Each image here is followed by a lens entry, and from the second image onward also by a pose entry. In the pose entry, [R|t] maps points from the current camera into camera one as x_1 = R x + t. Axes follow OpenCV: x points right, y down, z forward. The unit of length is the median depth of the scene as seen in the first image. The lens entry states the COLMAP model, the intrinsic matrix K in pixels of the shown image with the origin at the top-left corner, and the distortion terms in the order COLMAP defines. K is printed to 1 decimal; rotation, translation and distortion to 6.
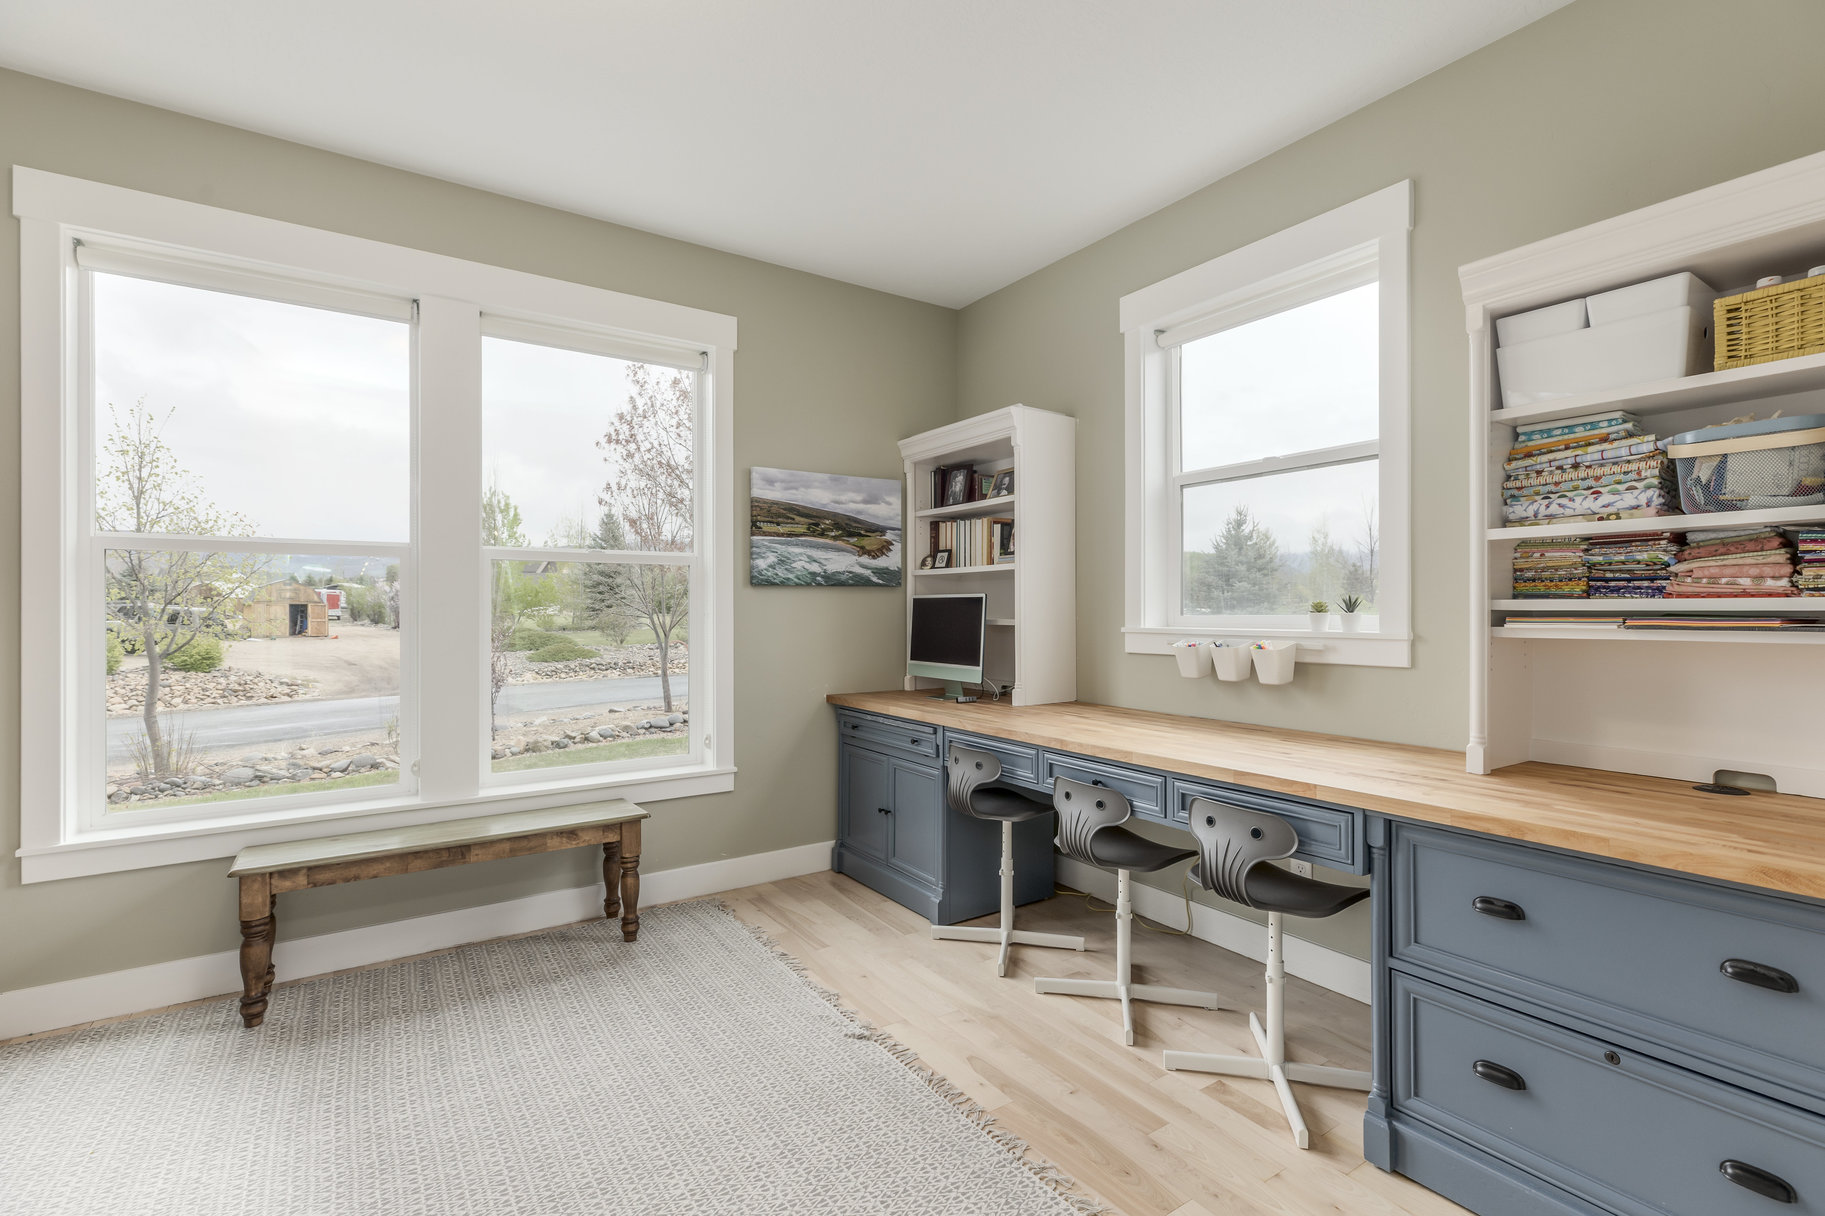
lens RADIAL K [[815.0, 0, 904.0], [0, 815.0, 600.8], [0, 0, 1]] dist [0.004256, 0.000309]
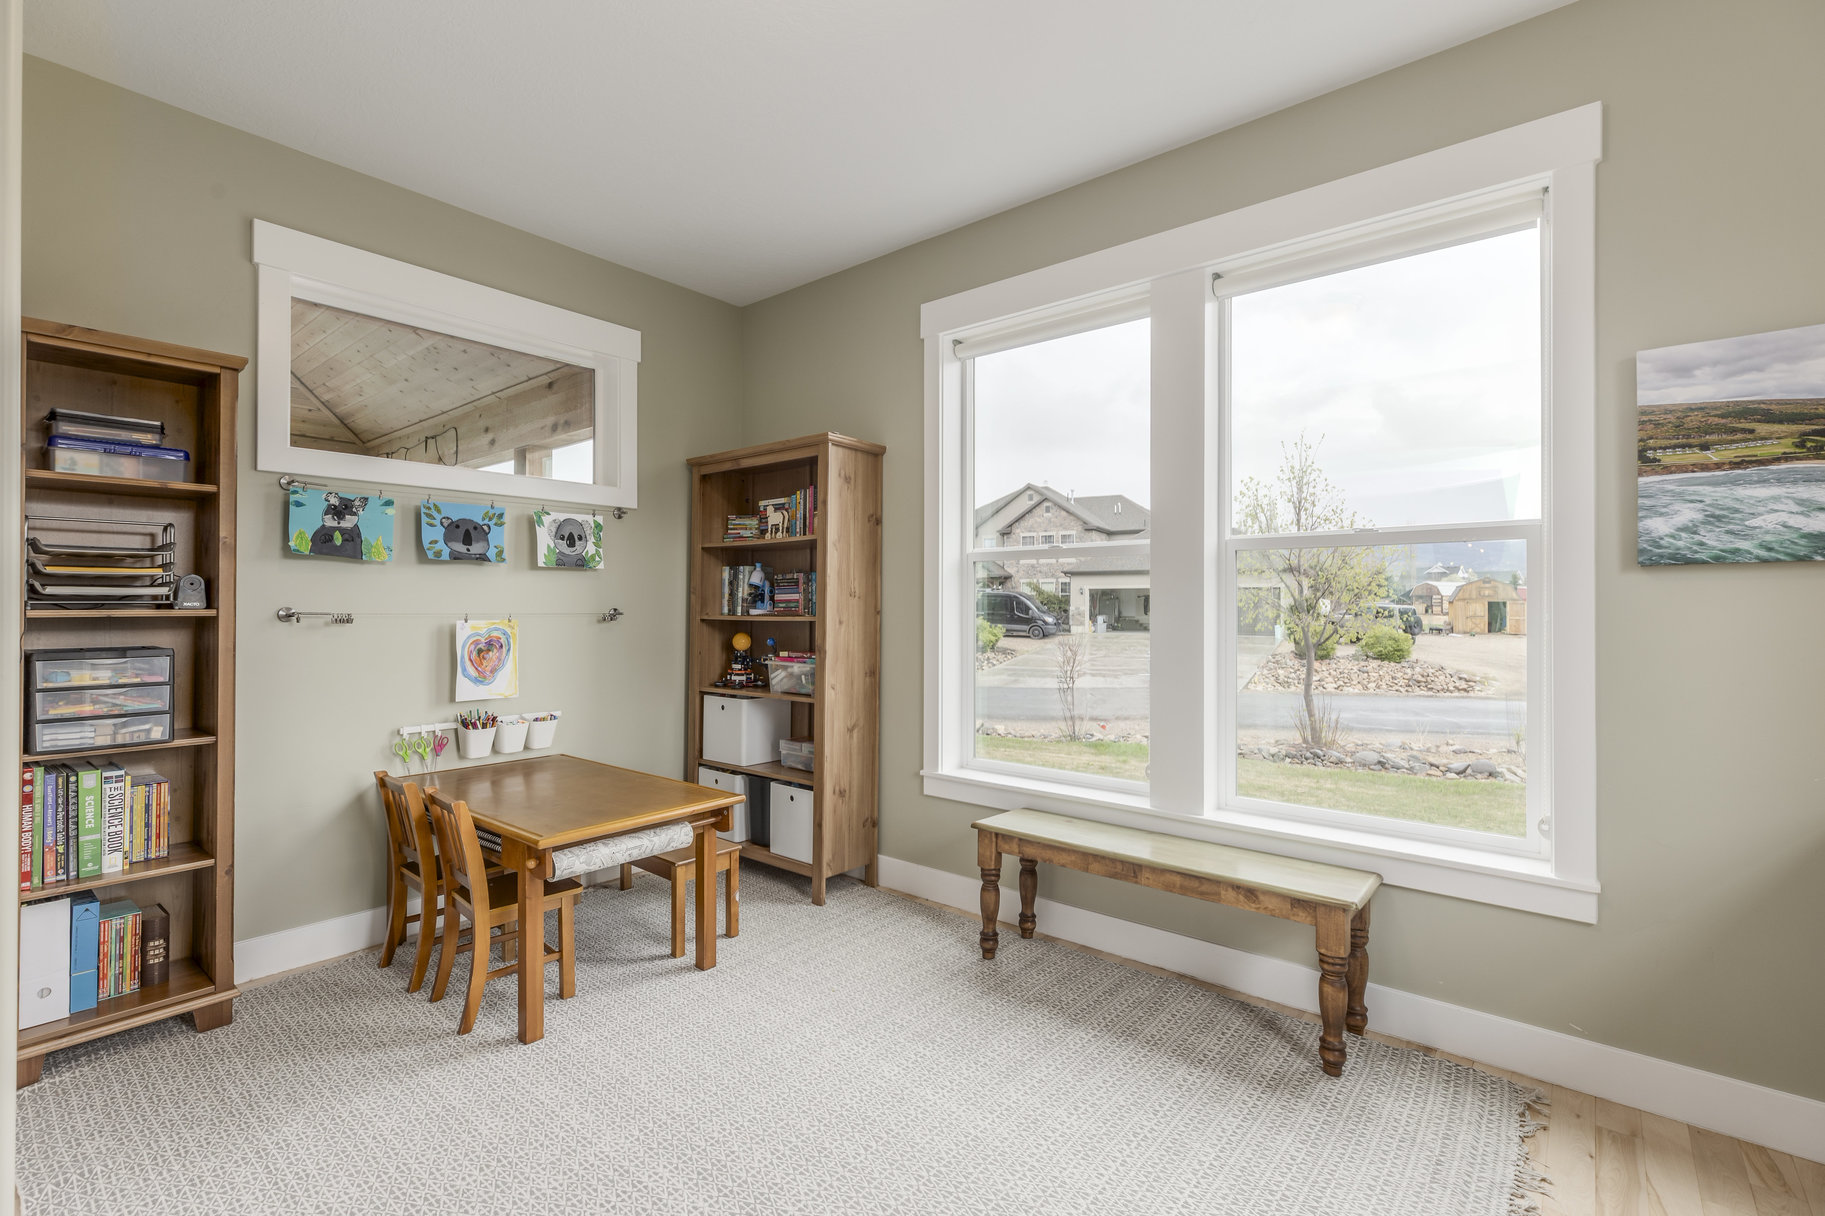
lens RADIAL K [[815.0, 0, 904.0], [0, 815.0, 600.8], [0, 0, 1]] dist [0.004256, 0.000309]
pose [[0.300290, -0.001889, -0.953846, 0.192832], [0.004798, 0.999988, -0.000470, 0.002311], [0.953836, -0.004436, 0.300295, 0.353224]]
